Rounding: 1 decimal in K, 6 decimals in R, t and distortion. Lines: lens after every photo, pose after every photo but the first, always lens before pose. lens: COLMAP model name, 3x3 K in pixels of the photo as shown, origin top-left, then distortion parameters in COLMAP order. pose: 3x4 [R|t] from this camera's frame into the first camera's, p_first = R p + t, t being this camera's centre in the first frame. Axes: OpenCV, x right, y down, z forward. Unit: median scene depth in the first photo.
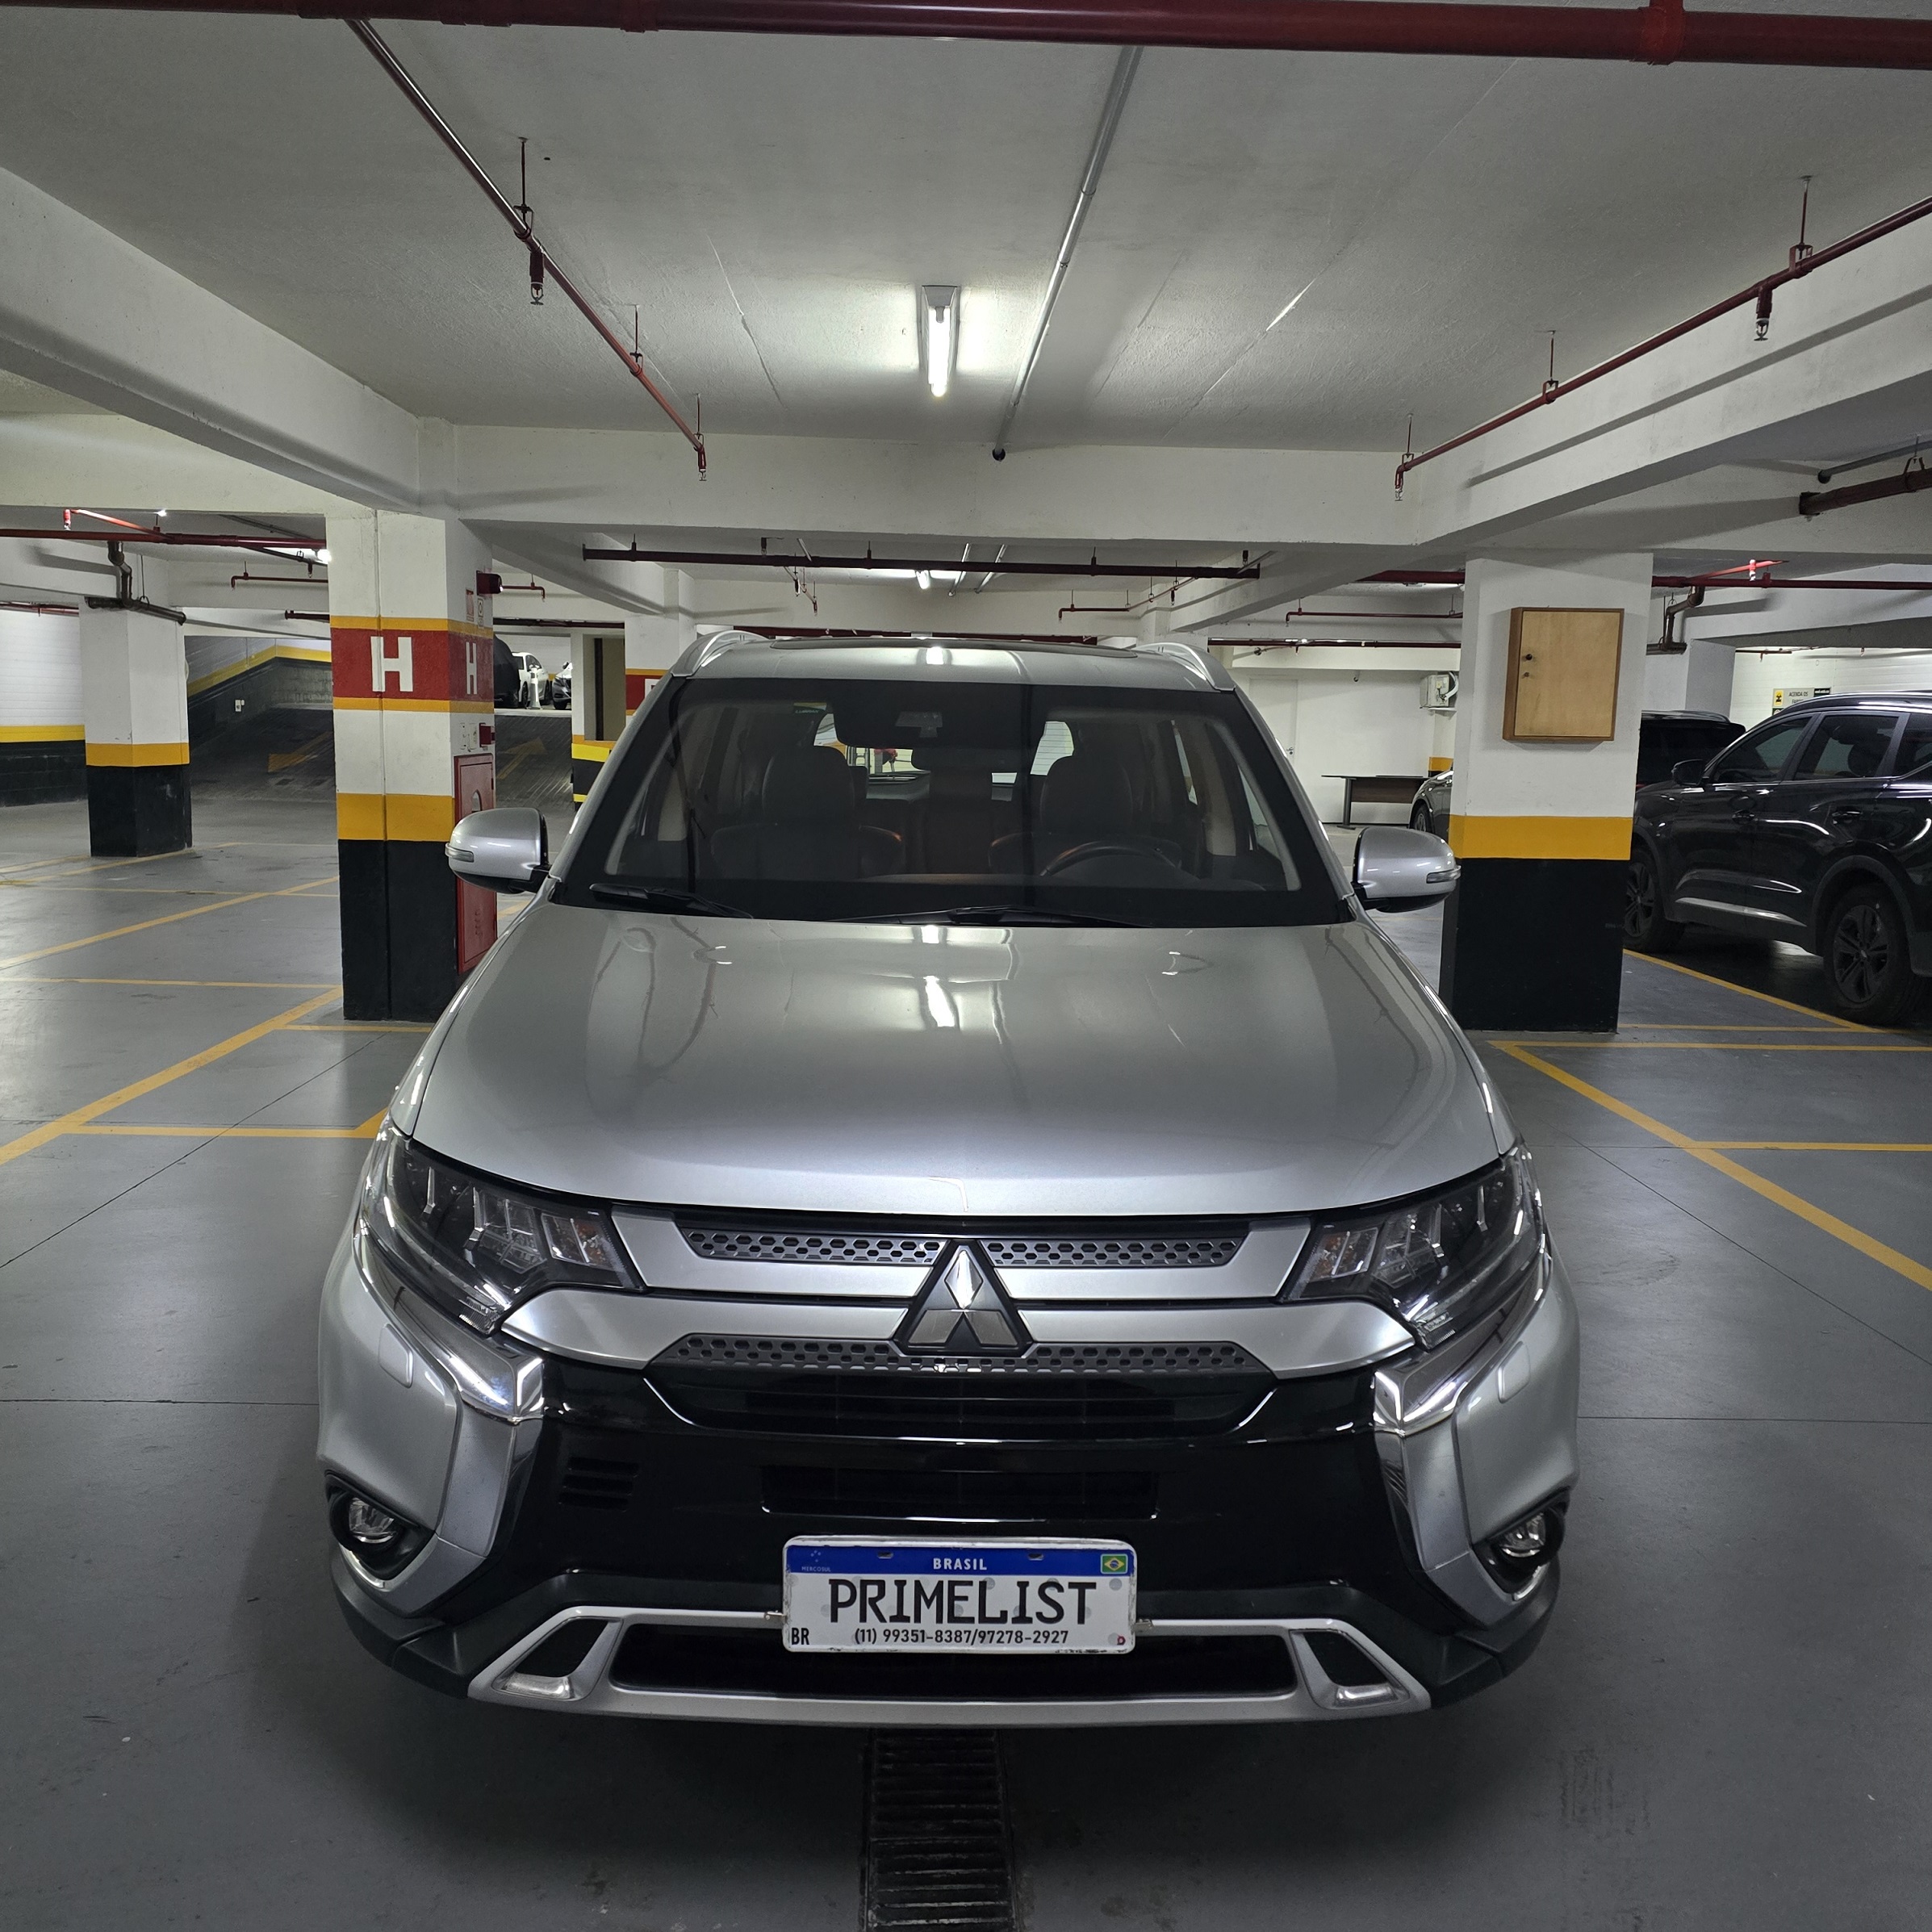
lens RADIAL K [[1728.7, 0, 966.0], [0, 1728.7, 966.0], [0, 0, 1]] dist [0.108870, -0.170831]
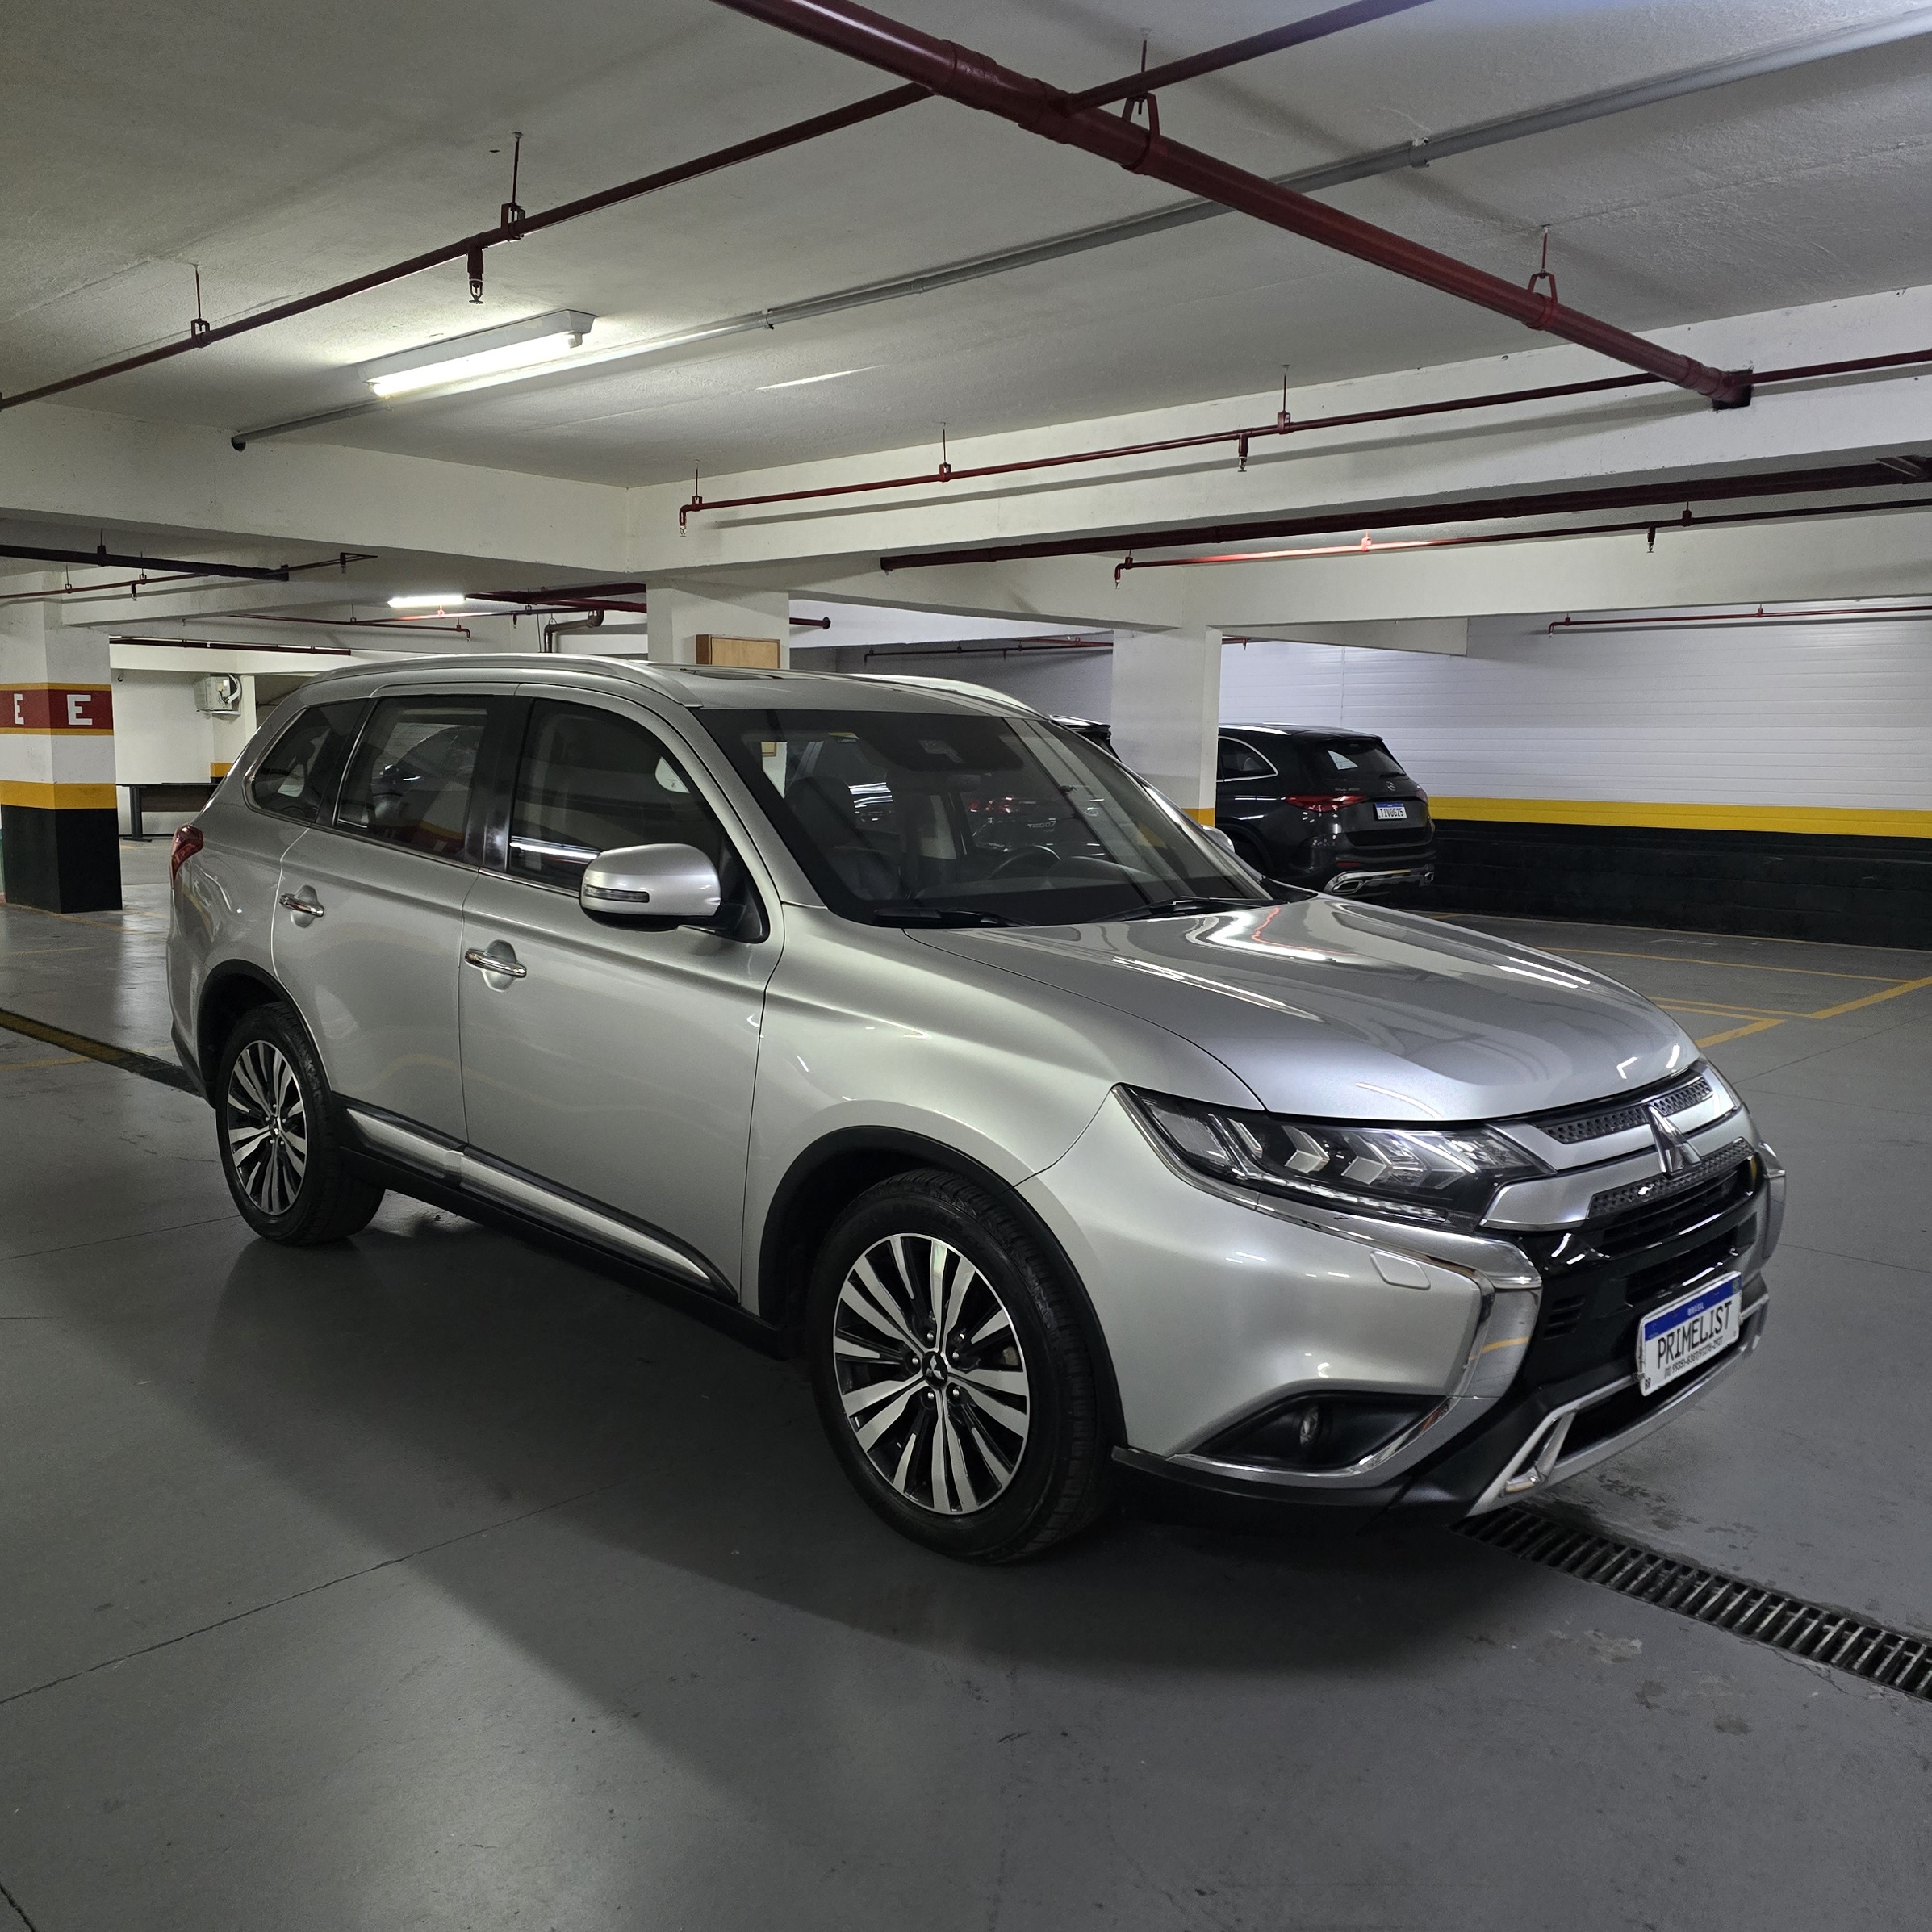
lens RADIAL K [[1731.7, 0, 966.0], [0, 1731.7, 966.0], [0, 0, 1]] dist [0.058729, -0.000819]
pose [[0.707005, -0.100508, 0.700030, -0.378294], [0.100483, 0.994084, 0.041243, -0.020805], [-0.700033, 0.041182, 0.712922, 0.086590]]
